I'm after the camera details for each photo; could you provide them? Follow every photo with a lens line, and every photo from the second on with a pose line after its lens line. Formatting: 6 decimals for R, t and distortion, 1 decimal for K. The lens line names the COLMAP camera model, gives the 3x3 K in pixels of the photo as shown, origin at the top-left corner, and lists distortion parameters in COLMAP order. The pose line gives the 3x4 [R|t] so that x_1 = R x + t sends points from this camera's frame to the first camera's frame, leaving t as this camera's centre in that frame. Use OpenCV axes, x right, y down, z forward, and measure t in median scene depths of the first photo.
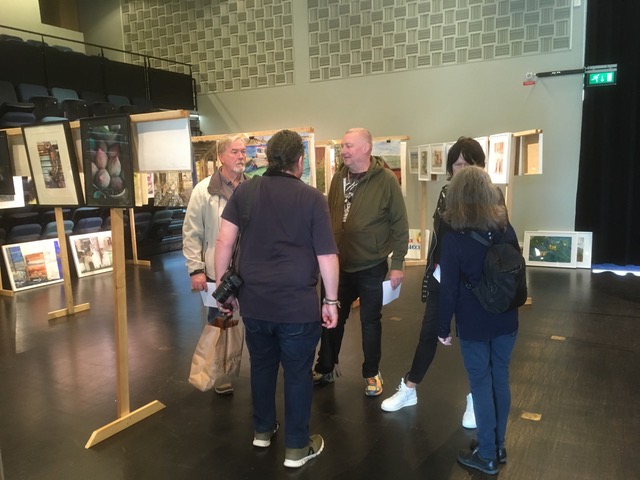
lens RADIAL K [[543.1, 0, 321.2], [0, 543.1, 238.6], [0, 0, 1]] dist [0.022228, -0.060336]
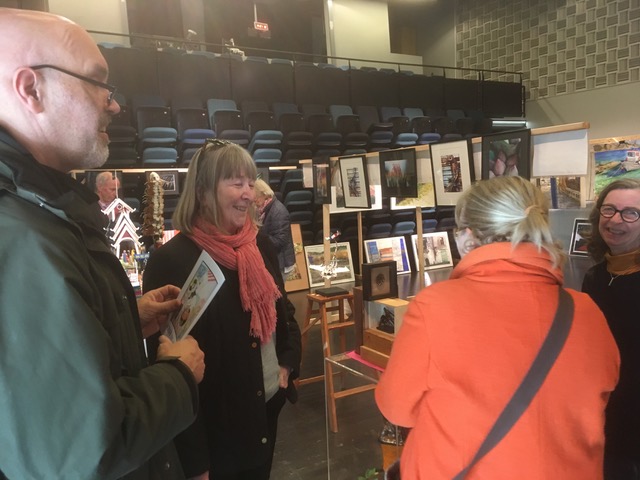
lens RADIAL K [[543.1, 0, 285.9], [0, 543.1, 245.9], [0, 0, 1]] dist [0.022228, -0.060336]
pose [[0.848119, 0.043097, -0.528050, -0.071883], [-0.042490, 0.999008, 0.013289, 0.013906], [0.528099, 0.011166, 0.849109, -0.120424]]
